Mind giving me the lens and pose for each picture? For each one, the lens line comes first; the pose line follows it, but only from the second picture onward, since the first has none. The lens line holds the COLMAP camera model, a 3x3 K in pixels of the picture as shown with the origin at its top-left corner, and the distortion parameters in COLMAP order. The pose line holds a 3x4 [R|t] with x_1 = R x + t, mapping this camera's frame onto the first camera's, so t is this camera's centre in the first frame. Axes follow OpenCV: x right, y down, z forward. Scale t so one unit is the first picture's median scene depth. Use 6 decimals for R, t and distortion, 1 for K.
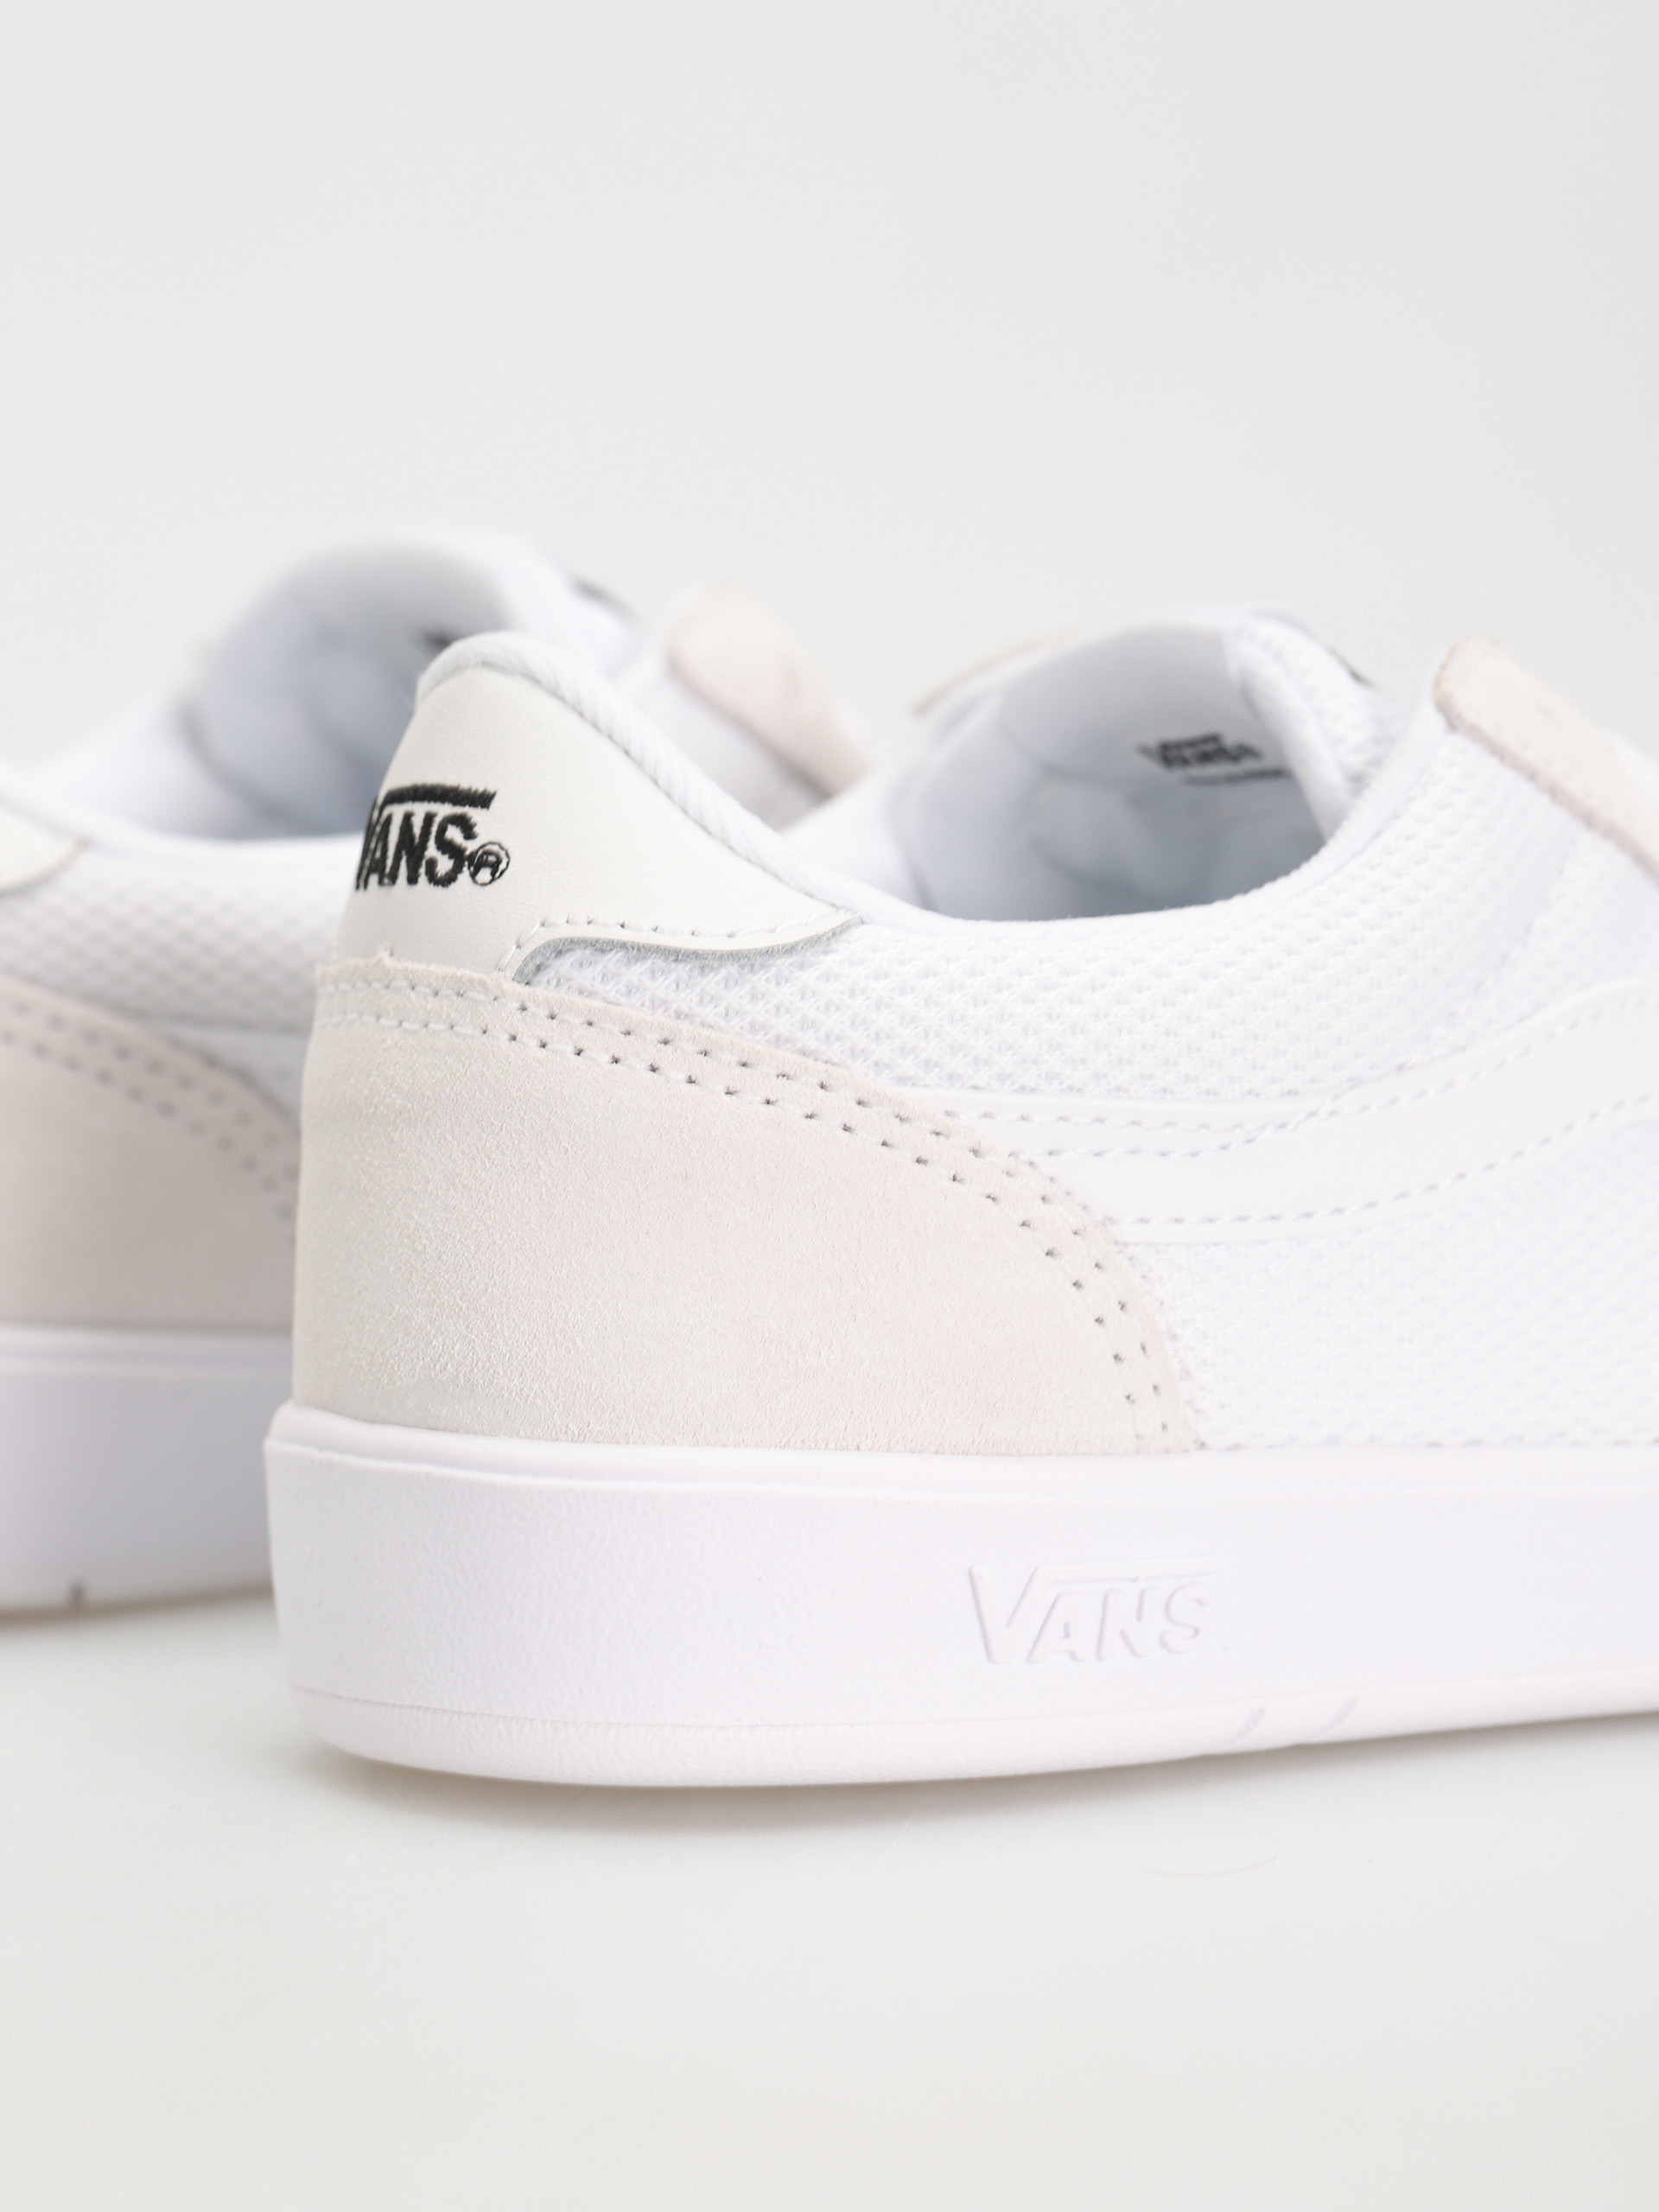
lens RADIAL K [[7514.0, 0, 829.5], [0, 7514.0, 1106.0], [0, 0, 1]] dist [-0.010449, 0.178620]
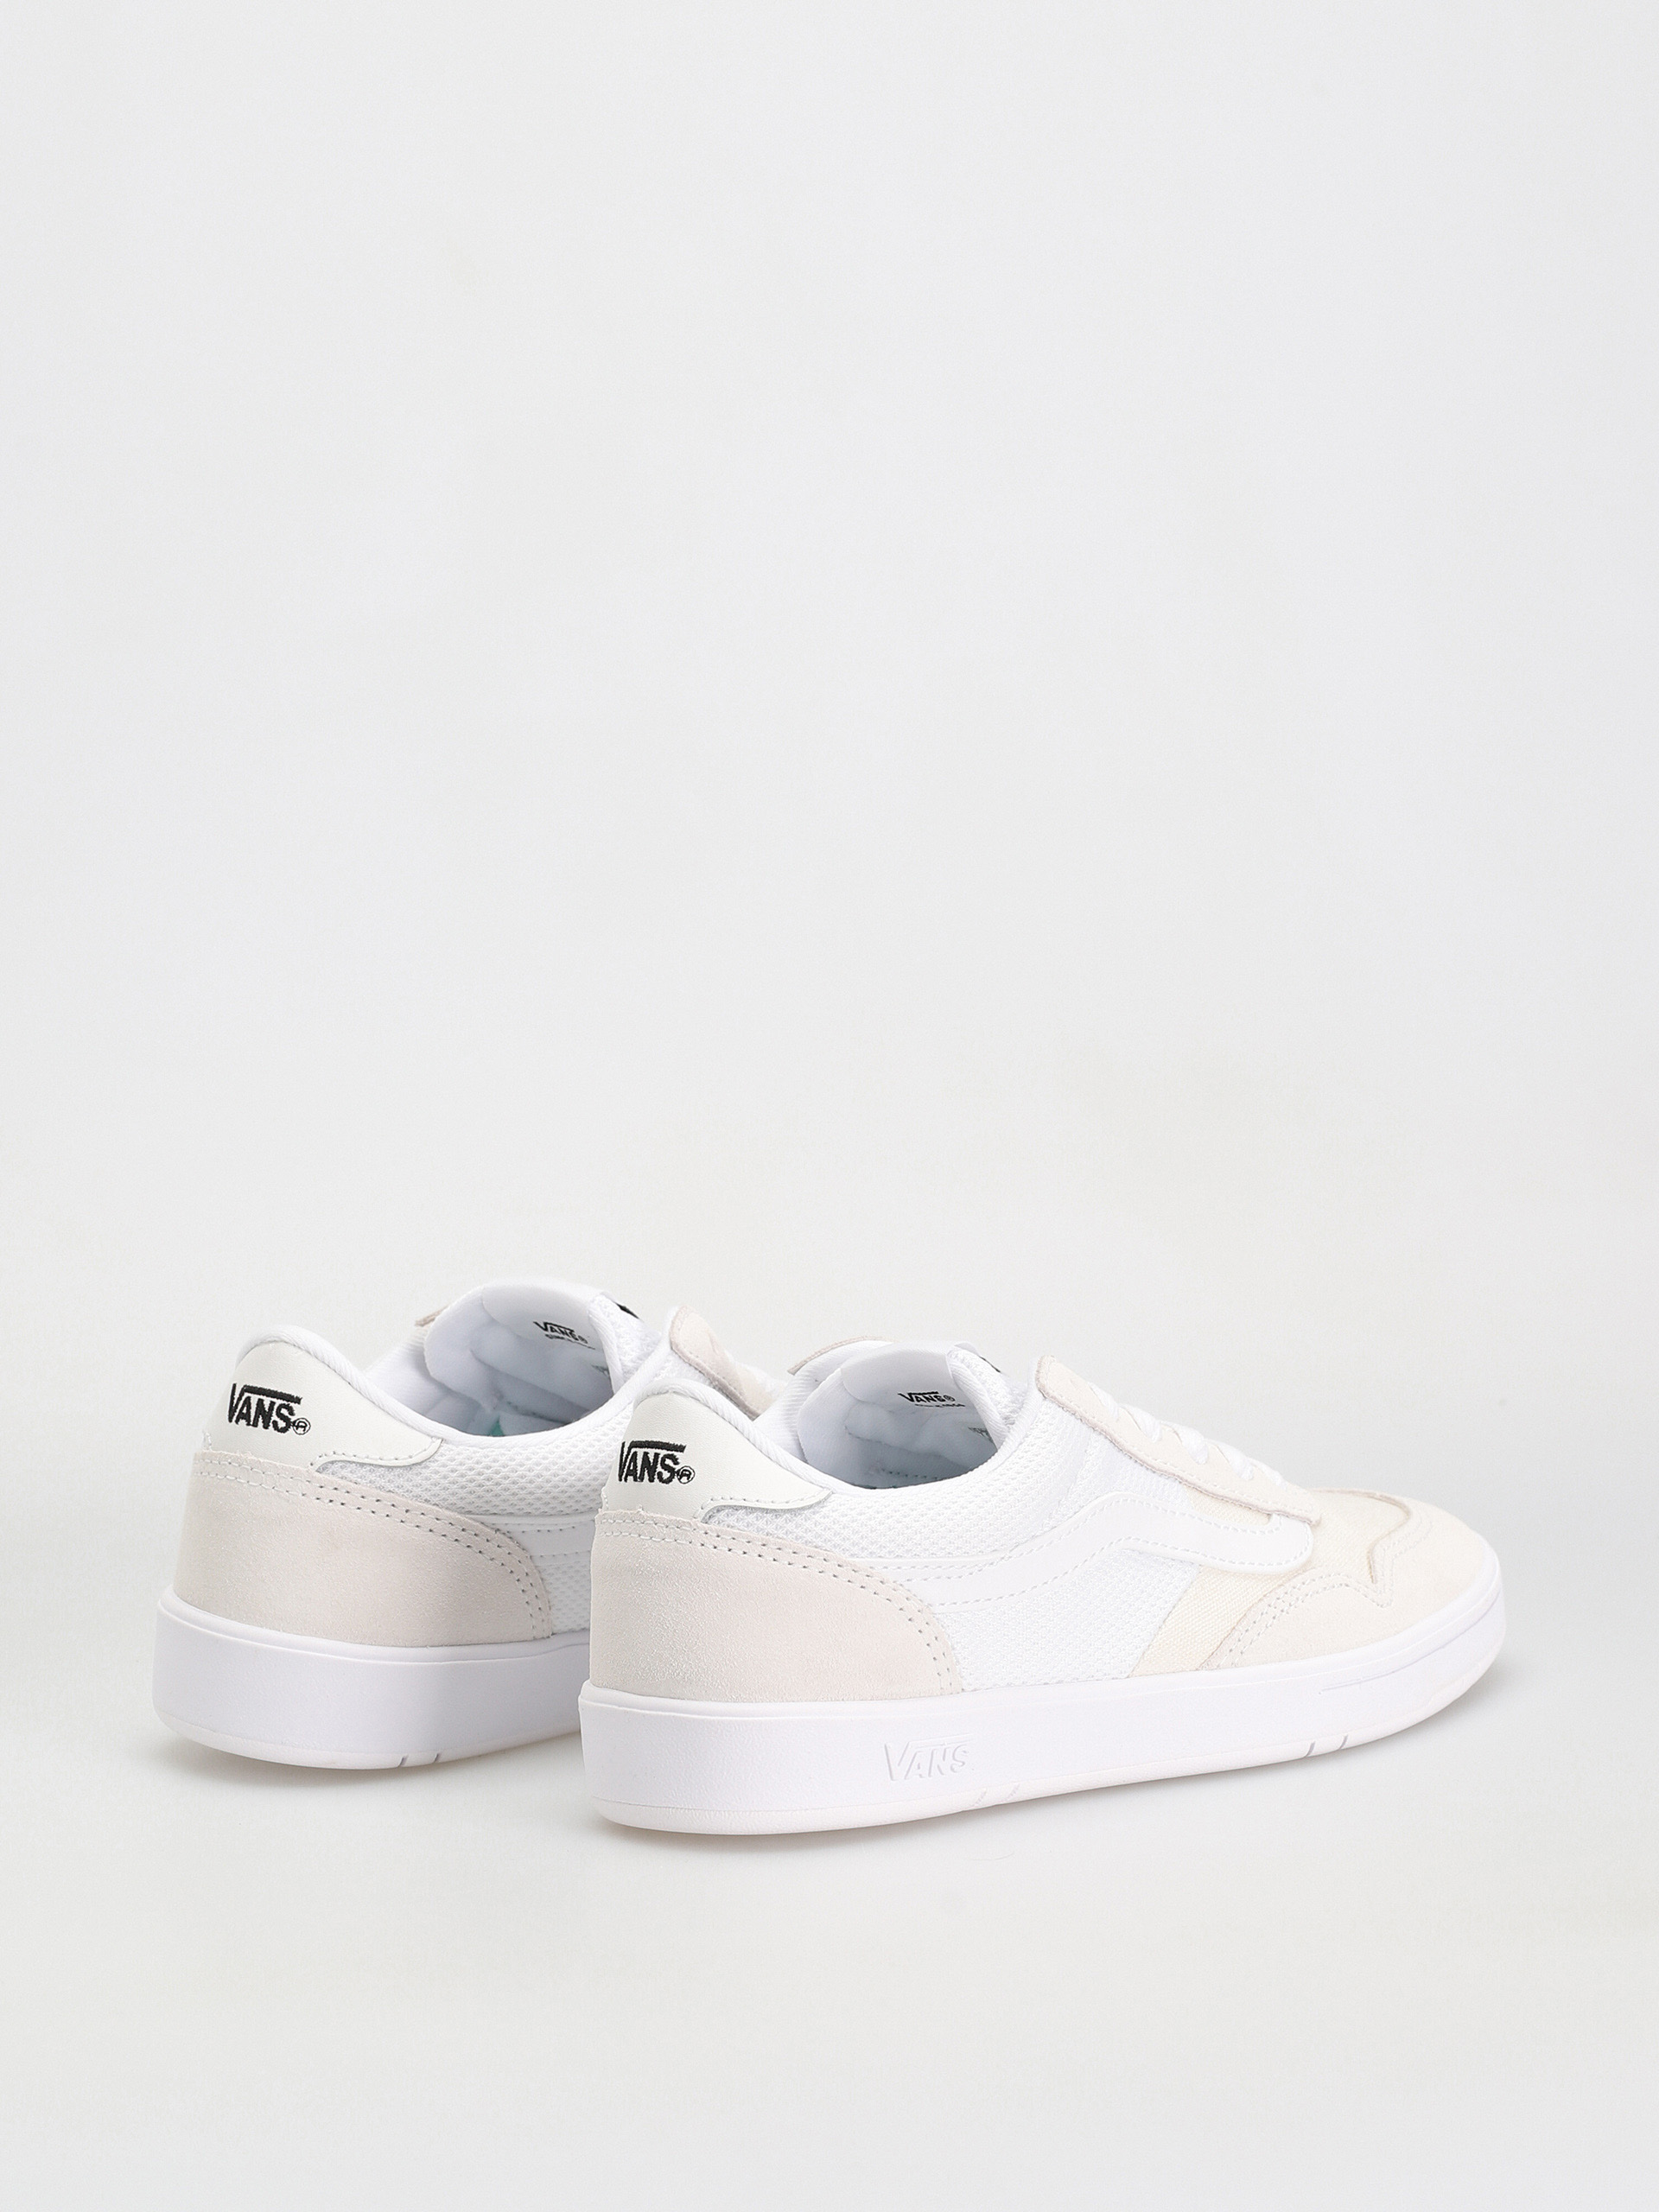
lens RADIAL K [[7514.0, 0, 829.5], [0, 7514.0, 1106.0], [0, 0, 1]] dist [-0.010449, 0.178620]
pose [[0.986904, -0.028751, 0.158724, -0.397856], [0.027885, 0.999582, 0.007682, -0.175341], [-0.158878, -0.003156, 0.987293, -1.520699]]
